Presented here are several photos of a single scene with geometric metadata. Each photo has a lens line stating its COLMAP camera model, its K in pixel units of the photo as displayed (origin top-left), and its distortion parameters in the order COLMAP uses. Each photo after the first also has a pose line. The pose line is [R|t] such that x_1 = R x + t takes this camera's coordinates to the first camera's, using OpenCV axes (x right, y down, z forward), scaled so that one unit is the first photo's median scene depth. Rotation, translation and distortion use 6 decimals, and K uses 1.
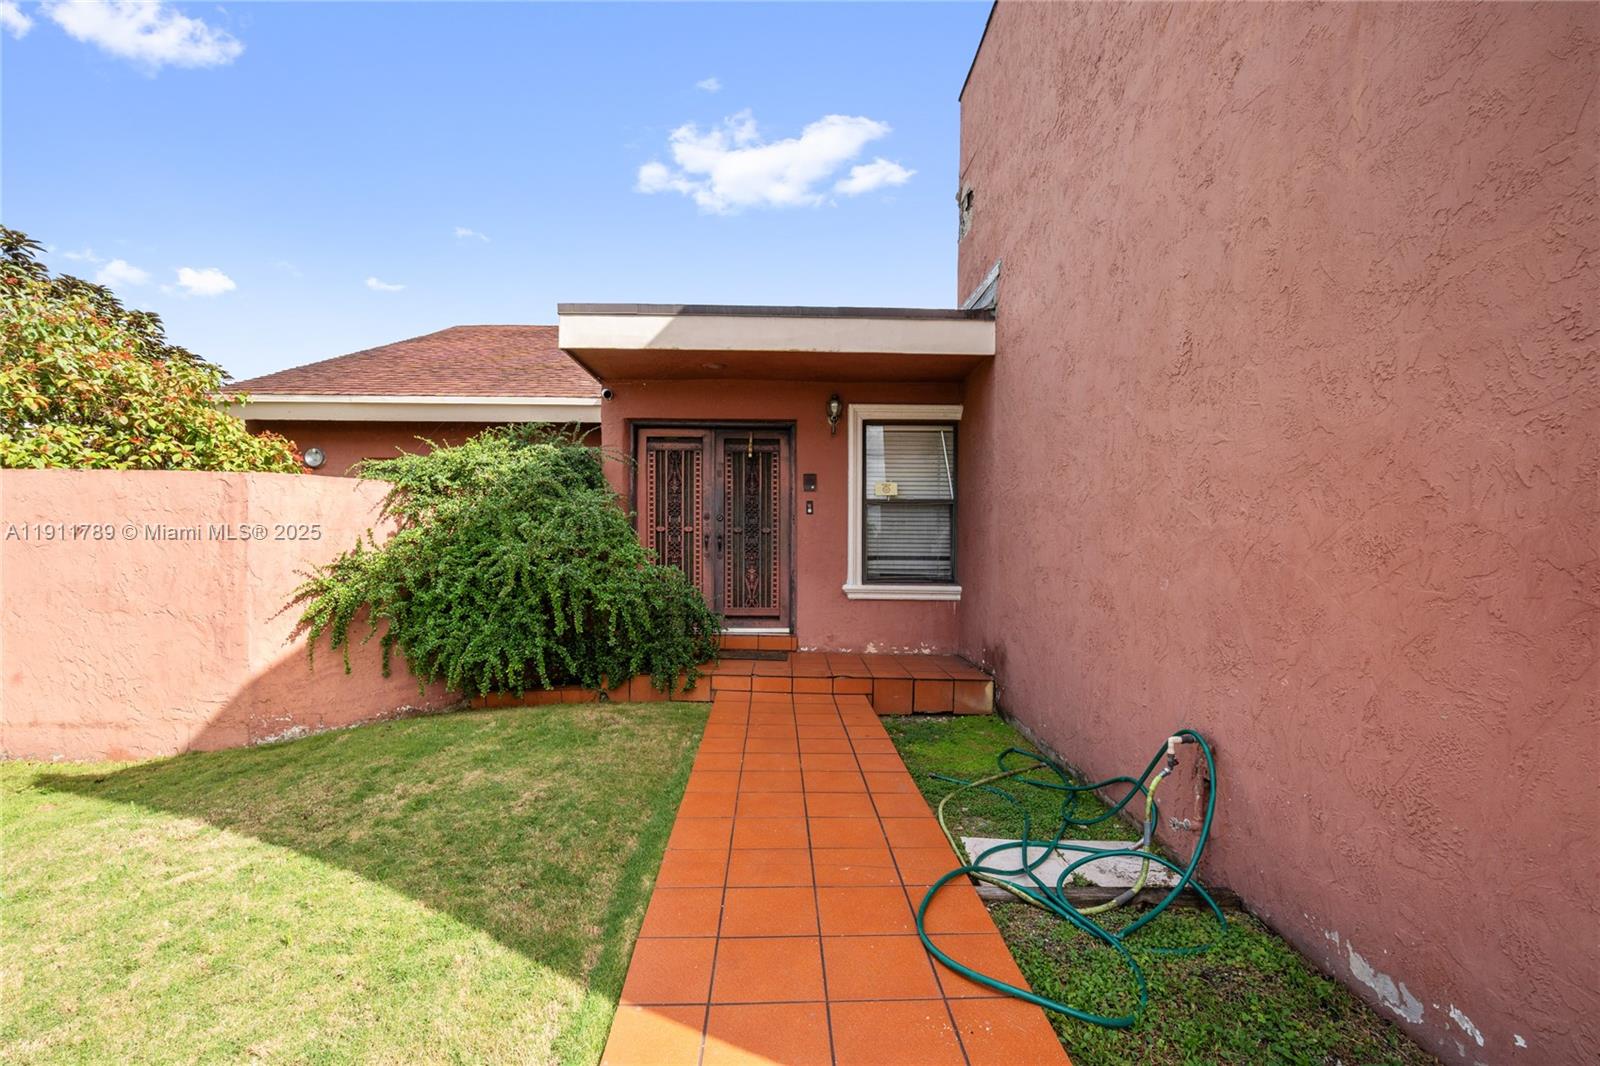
lens RADIAL K [[725.6, 0, 801.5], [0, 725.6, 558.7], [0, 0, 1]] dist [-0.004244, 0.000545]
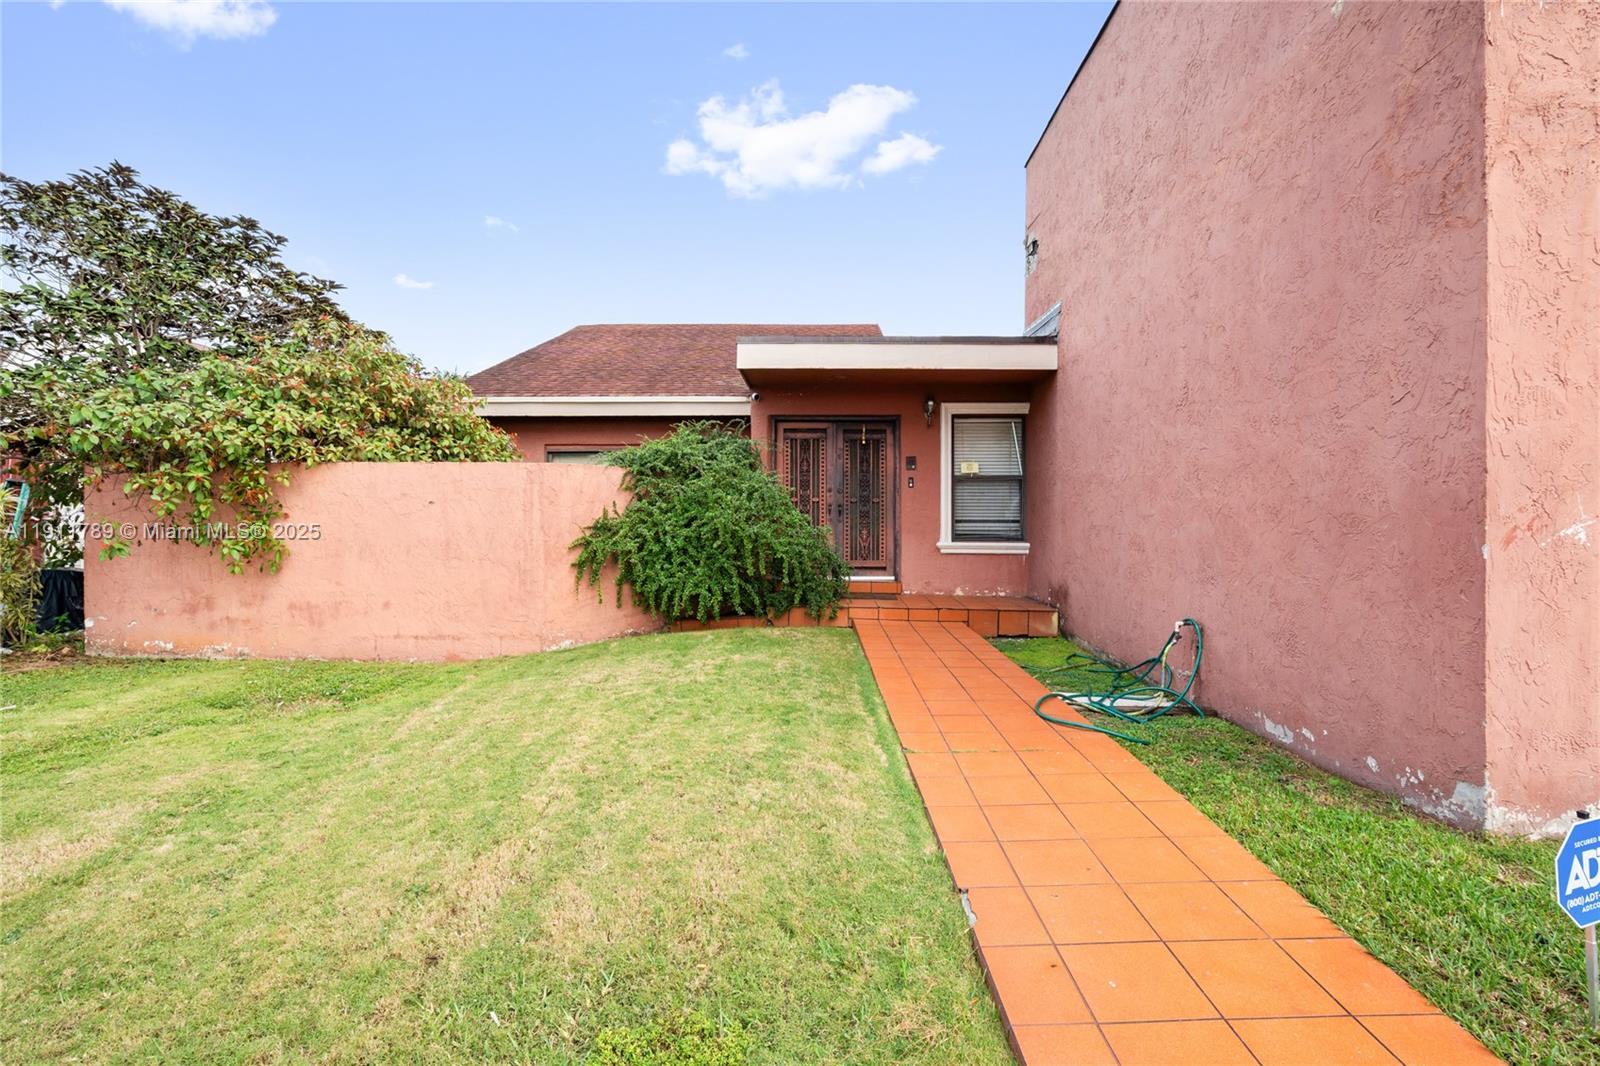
lens RADIAL K [[731.7, 0, 813.3], [0, 731.7, 519.6], [0, 0, 1]] dist [-0.007883, 0.003913]
pose [[0.999325, -0.005316, -0.036361, -0.146242], [0.004928, 0.999930, -0.010772, 0.010922], [0.036415, 0.010586, 0.999281, -0.391635]]
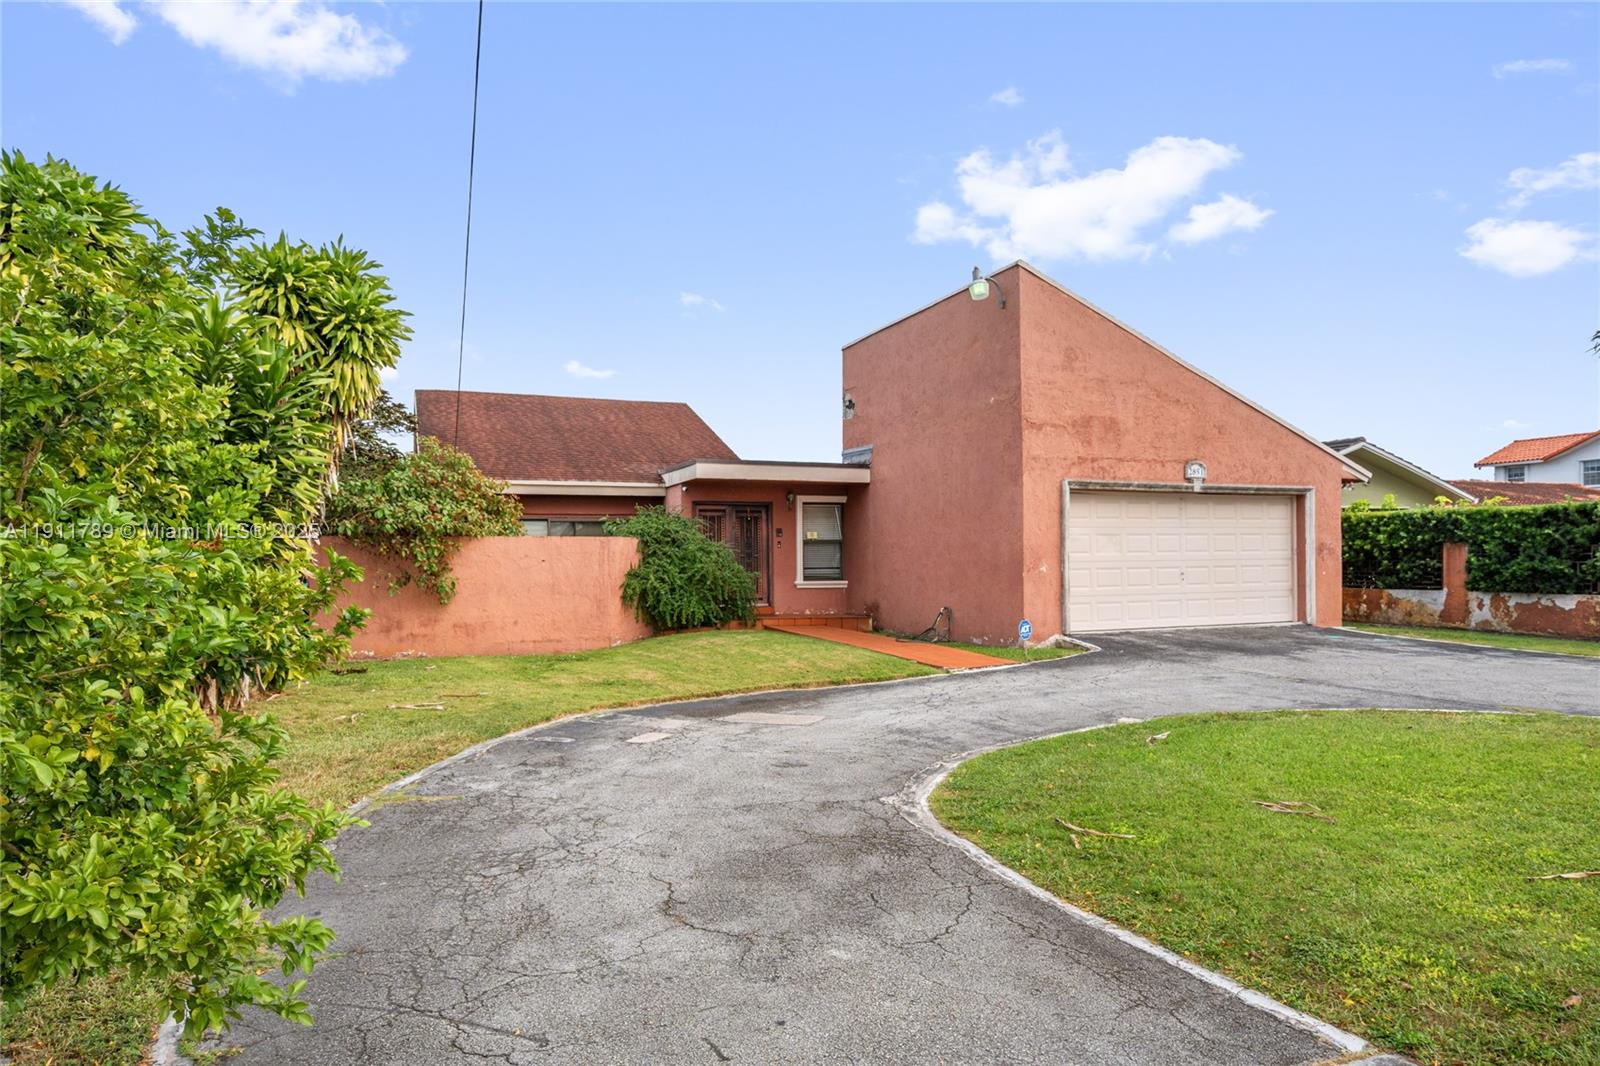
lens RADIAL K [[1019.4, 0, 798.8], [0, 1019.4, 572.1], [0, 0, 1]] dist [0.011382, -0.003193]
pose [[0.936648, -0.017786, 0.349819, -1.207708], [0.019281, 0.999814, -0.000792, 0.015091], [-0.349740, 0.007487, 0.936817, -2.204518]]
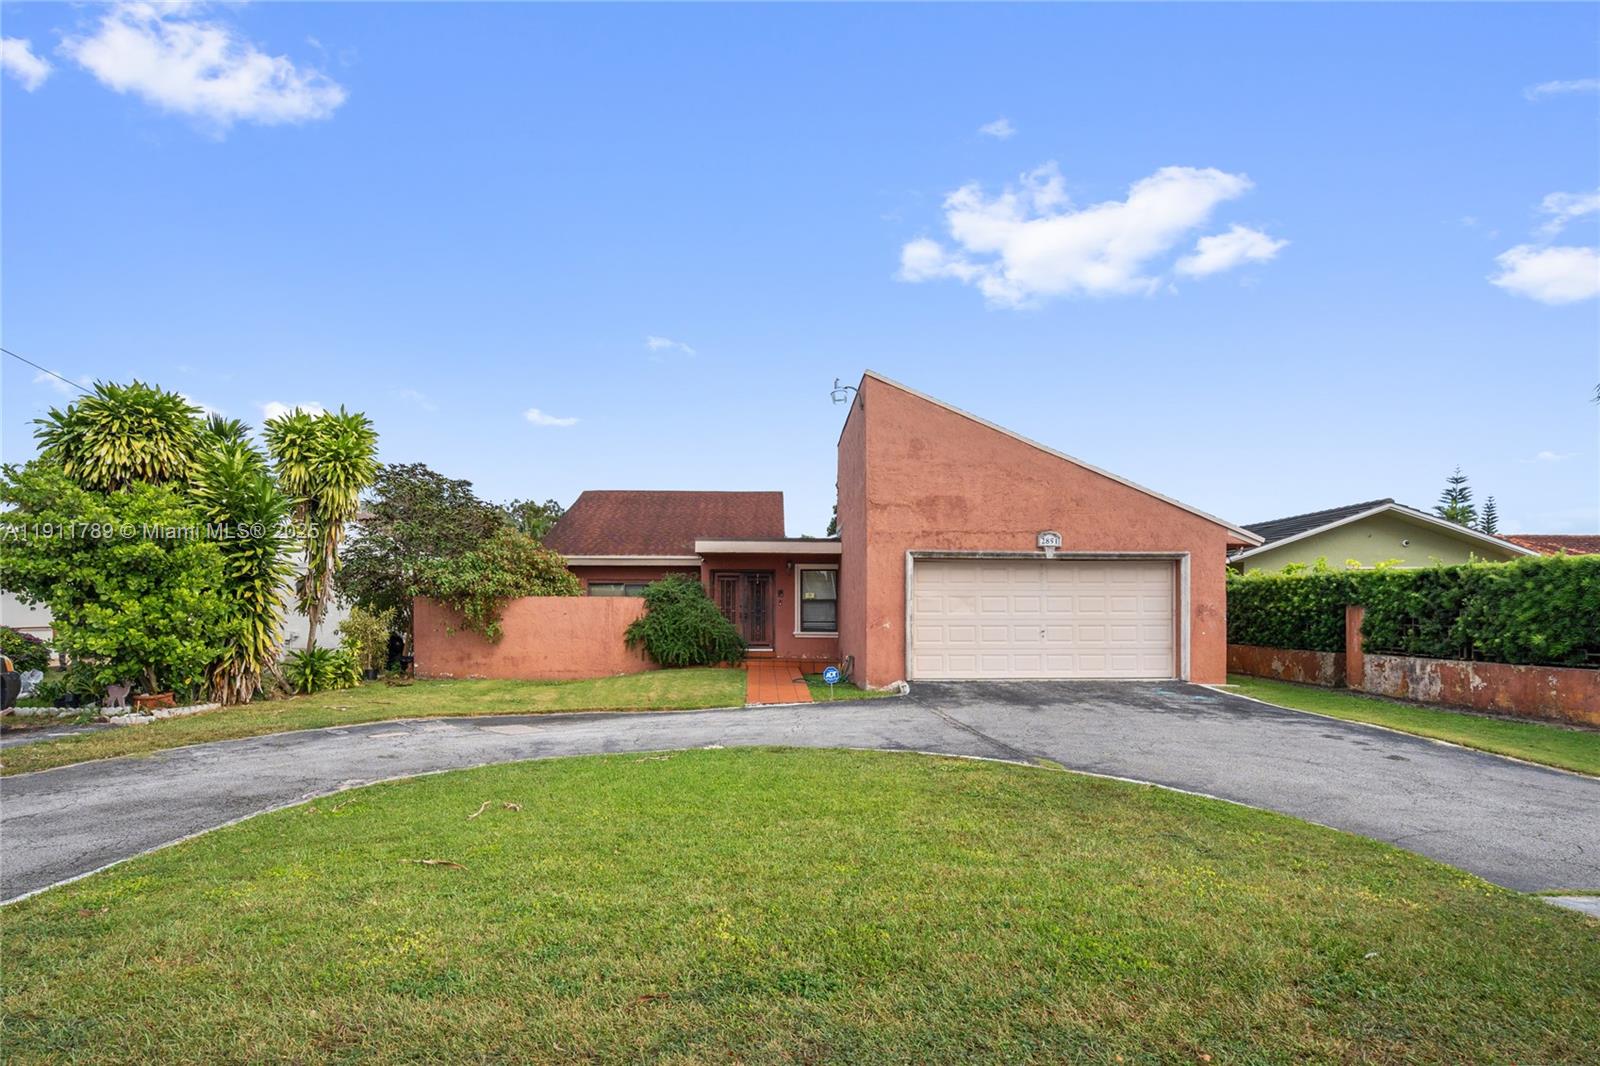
lens RADIAL K [[832.6, 0, 784.5], [0, 832.6, 623.1], [0, 0, 1]] dist [0.000697, 0.000295]
pose [[0.999959, -0.003590, -0.008329, 0.064769], [0.003556, 0.999985, -0.004045, 0.019621], [0.008344, 0.004015, 0.999957, -2.547754]]
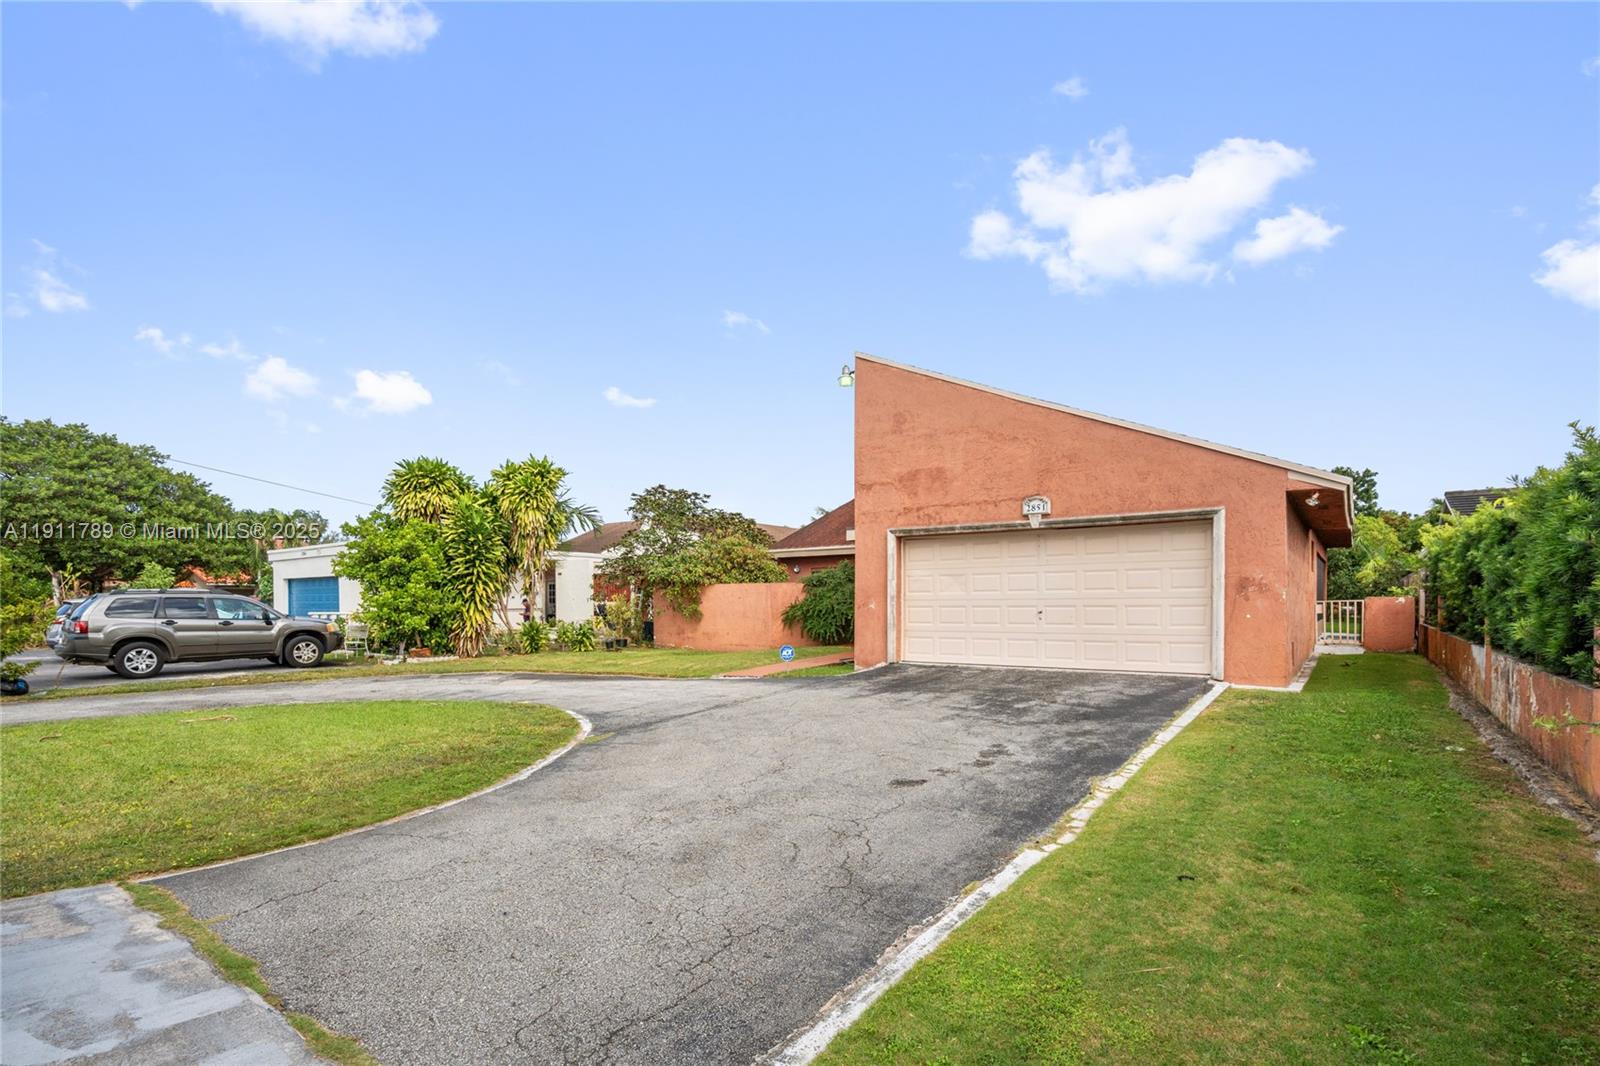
lens RADIAL K [[745.9, 0, 801.7], [0, 745.9, 610.4], [0, 0, 1]] dist [-0.000903, 0.000078]
pose [[0.791865, -0.001056, -0.610695, 1.649207], [-0.000595, 0.999997, -0.002502, 0.036961], [0.610696, 0.002345, 0.791862, -1.885615]]
